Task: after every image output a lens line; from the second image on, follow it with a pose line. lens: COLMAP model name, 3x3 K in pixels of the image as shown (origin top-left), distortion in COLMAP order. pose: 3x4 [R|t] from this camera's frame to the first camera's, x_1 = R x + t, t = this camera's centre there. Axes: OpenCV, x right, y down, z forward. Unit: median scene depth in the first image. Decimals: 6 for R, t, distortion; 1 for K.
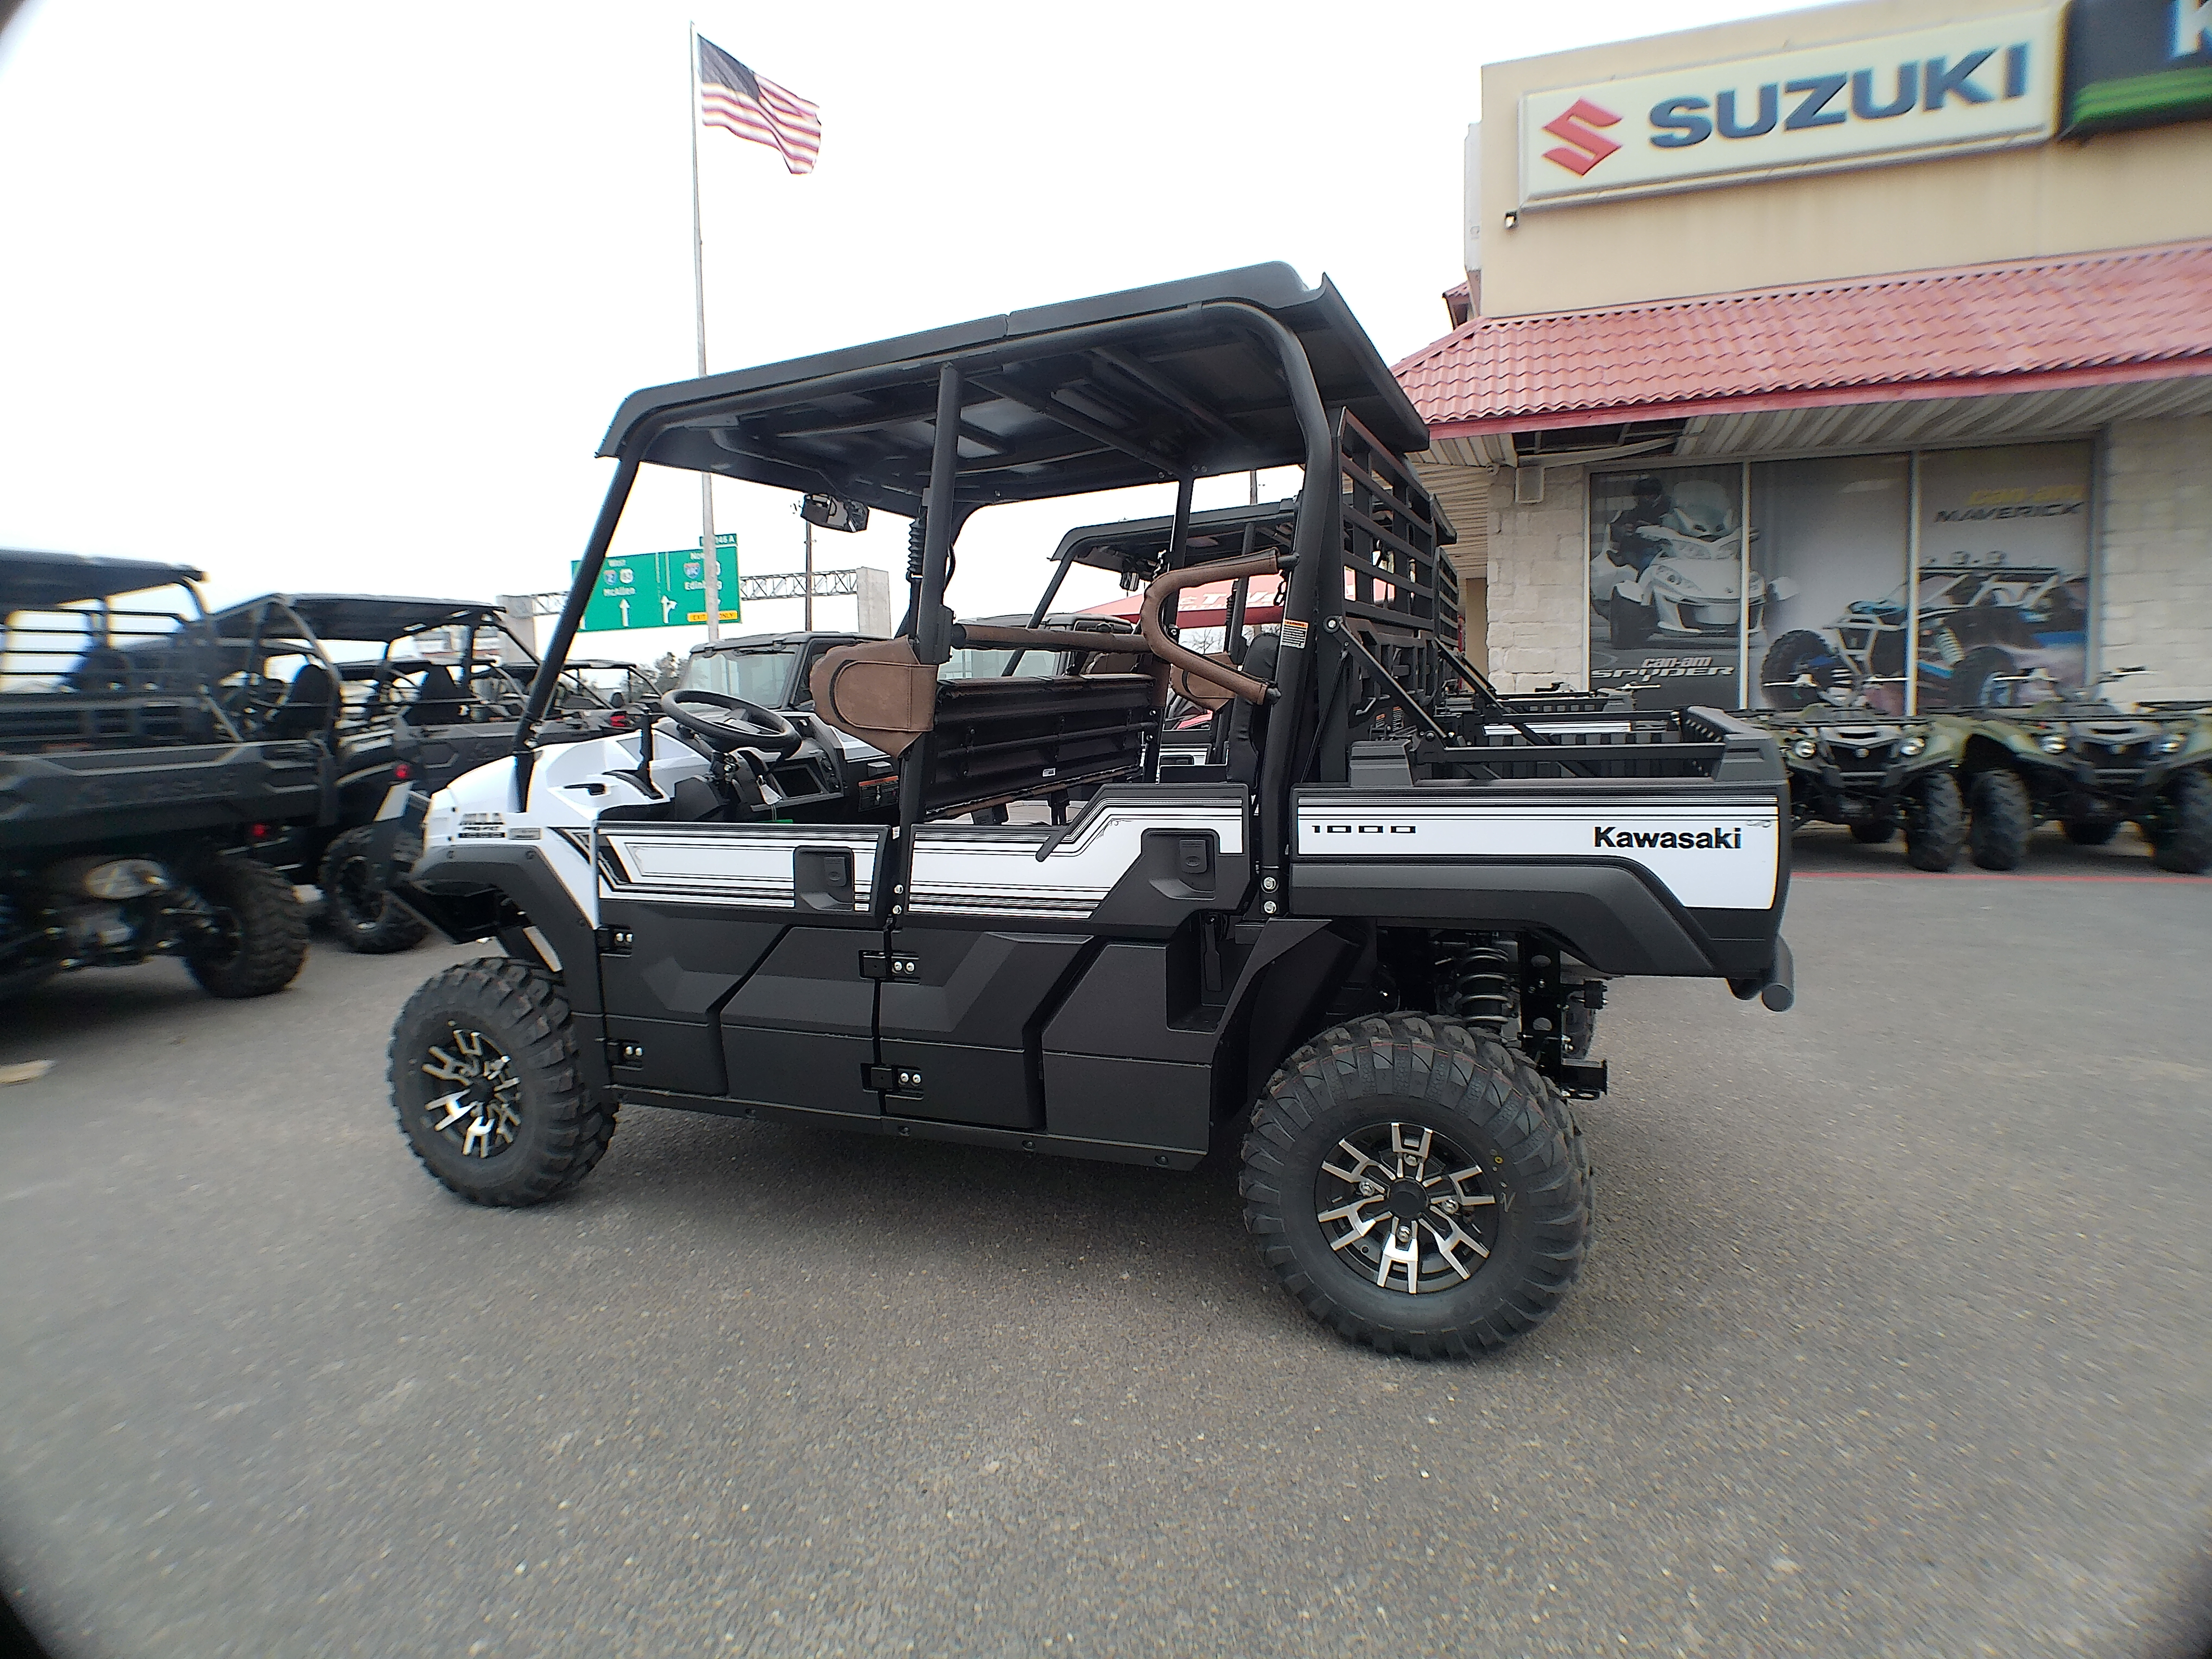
lens RADIAL K [[1222.2, 0, 1096.5], [0, 1222.2, 802.7], [0, 0, 1]] dist [-0.057723, 0.021111]
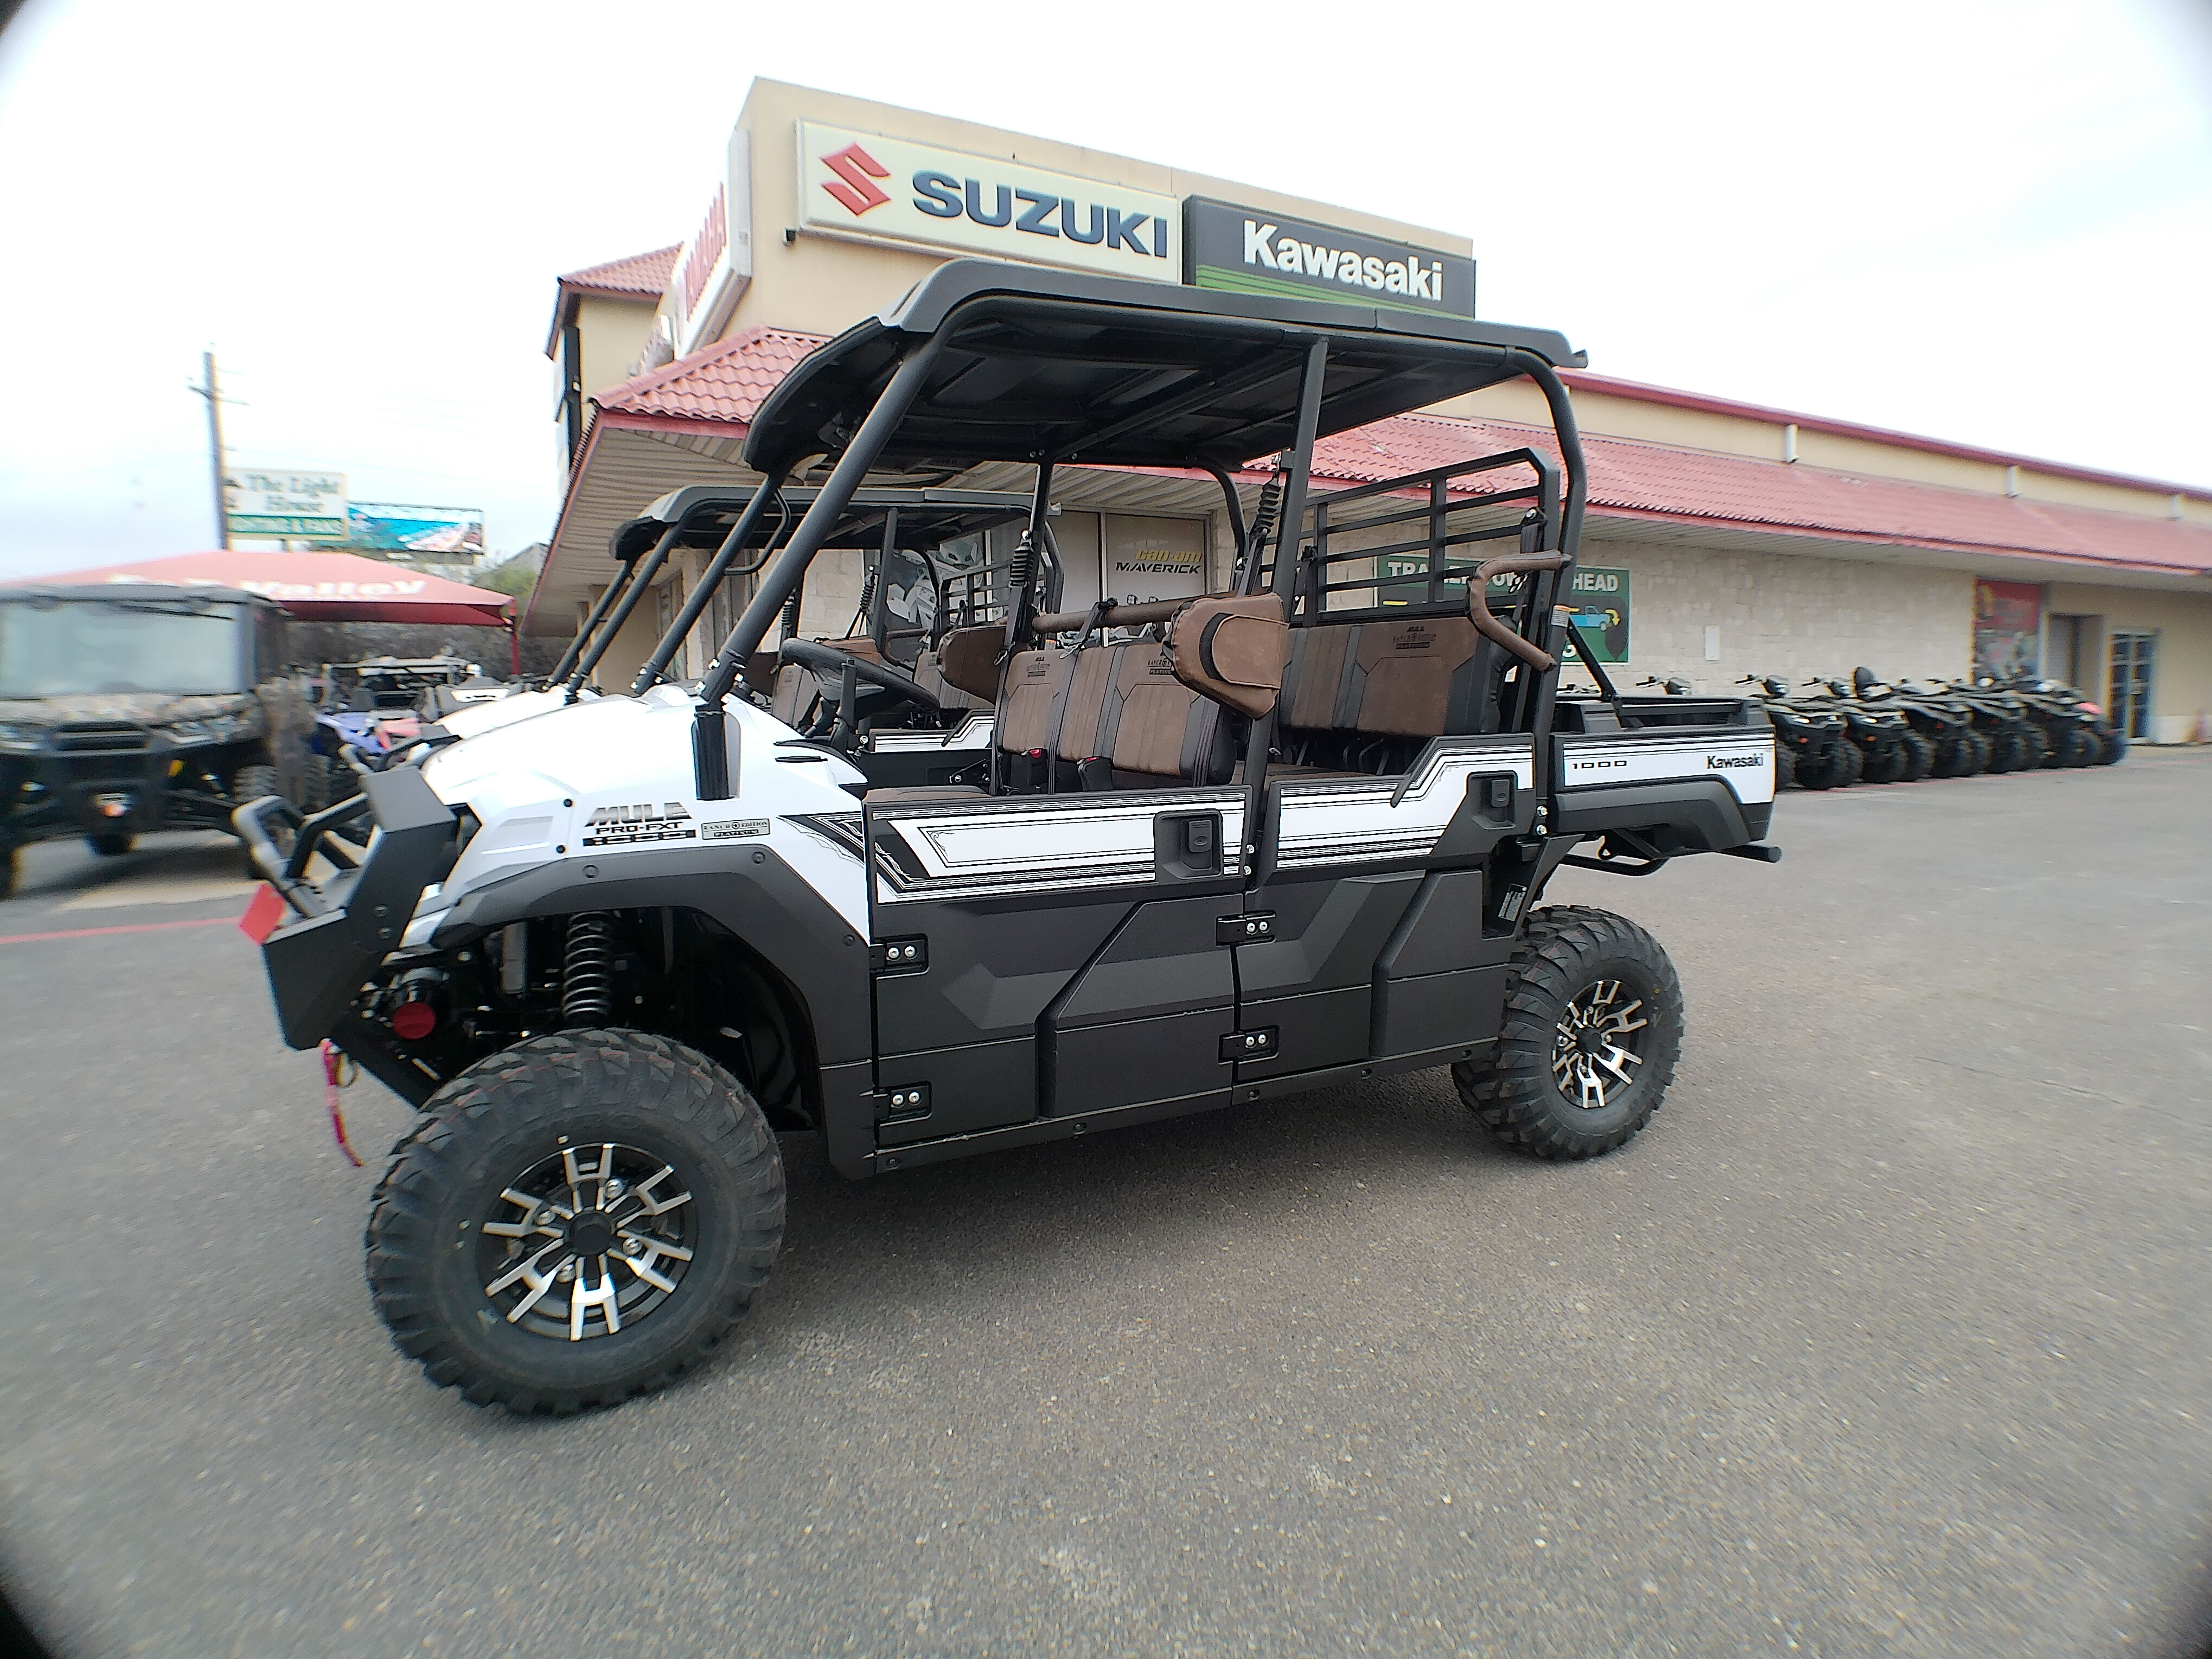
lens RADIAL K [[1212.6, 0, 1106.0], [0, 1212.6, 829.5], [0, 0, 1]] dist [-0.035284, 0.000873]
pose [[0.675255, -0.059611, 0.735171, -0.862848], [0.055621, 0.998006, 0.029835, 0.017686], [-0.735484, 0.020745, 0.677225, 0.381215]]
